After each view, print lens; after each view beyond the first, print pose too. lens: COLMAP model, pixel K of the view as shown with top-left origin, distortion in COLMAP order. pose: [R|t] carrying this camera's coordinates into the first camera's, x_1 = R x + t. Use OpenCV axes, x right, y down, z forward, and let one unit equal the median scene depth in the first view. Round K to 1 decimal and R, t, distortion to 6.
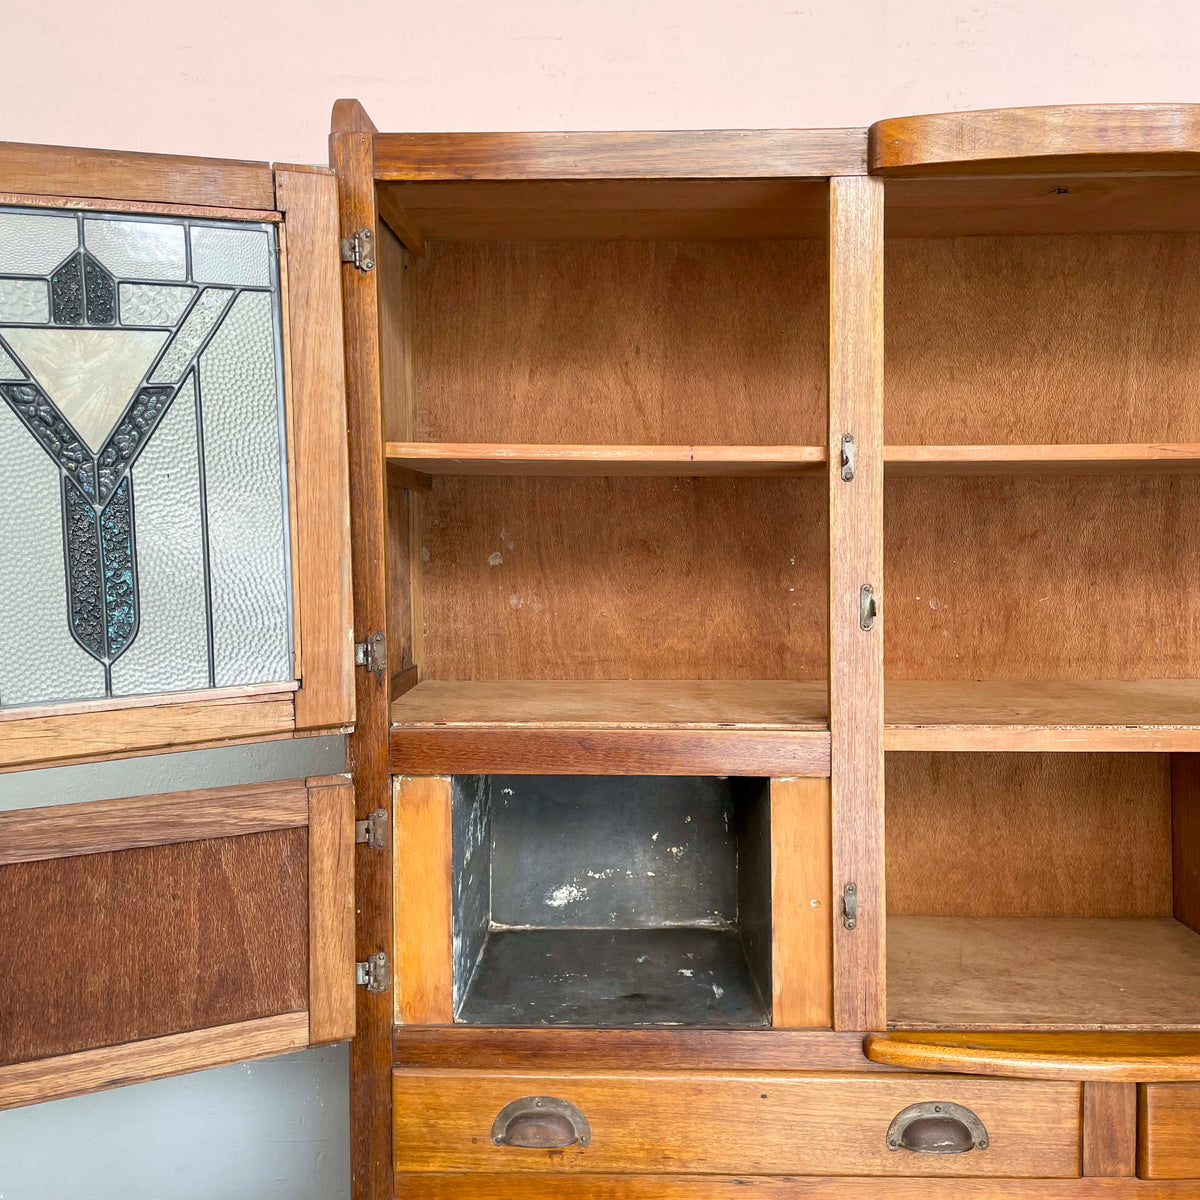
lens RADIAL K [[1217.1, 0, 610.1], [0, 1217.1, 594.3], [0, 0, 1]] dist [0.034200, 0.000000]
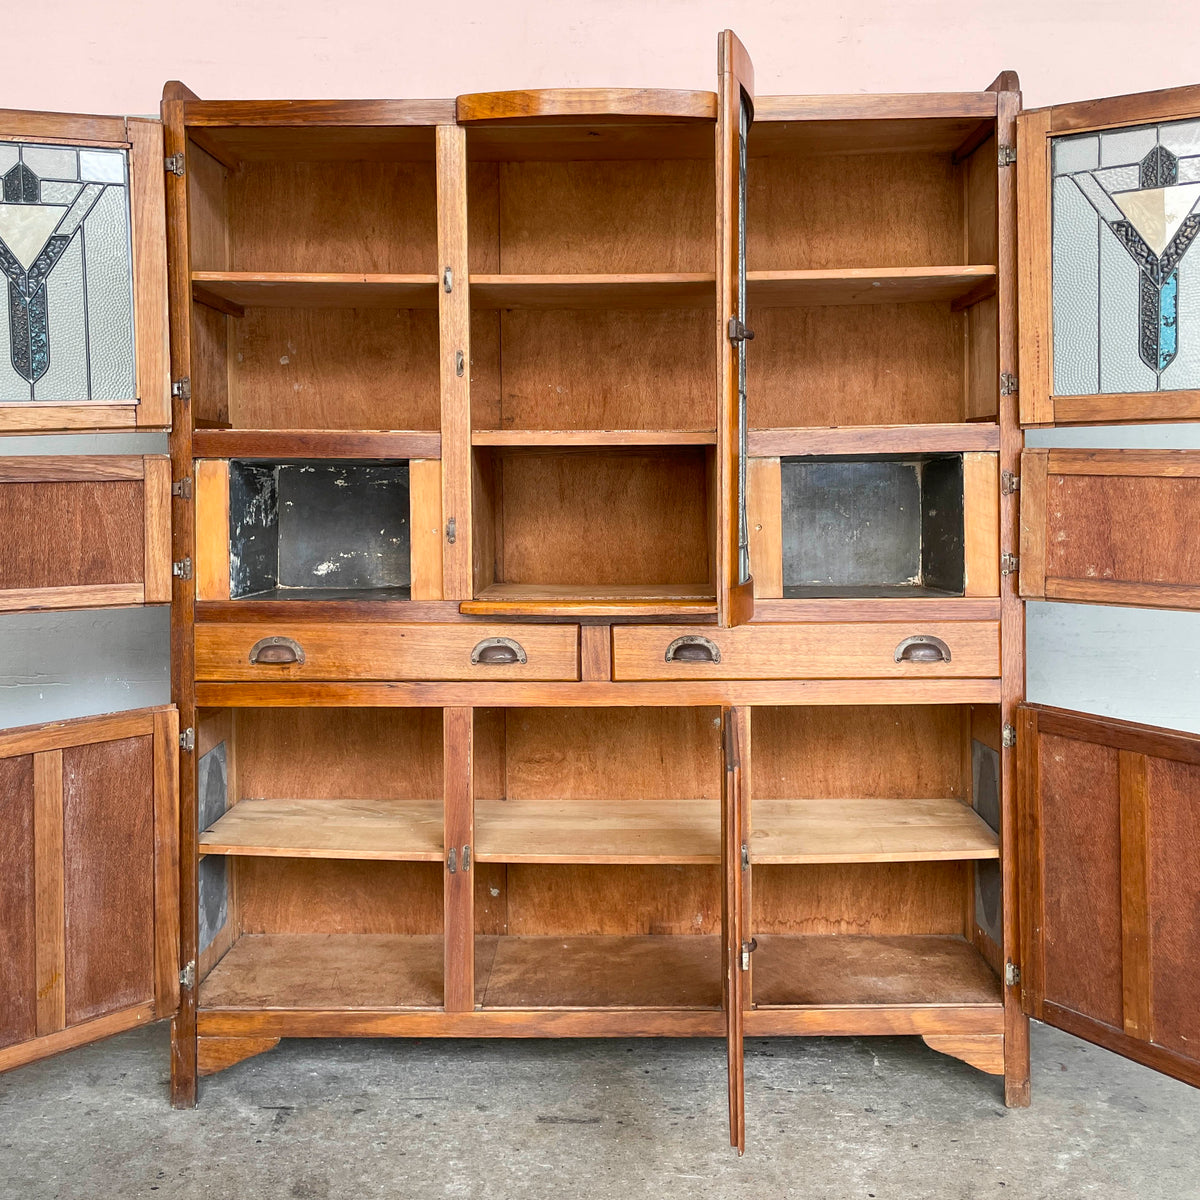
lens RADIAL K [[1292.3, 0, 610.8], [0, 1292.3, 514.2], [0, 0, 1]] dist [0.049104, 0.000000]
pose [[0.999994, -0.001349, -0.003195, 0.437024], [0.001238, 0.999411, -0.034282, 0.298098], [0.003239, 0.034278, 0.999407, -0.895025]]
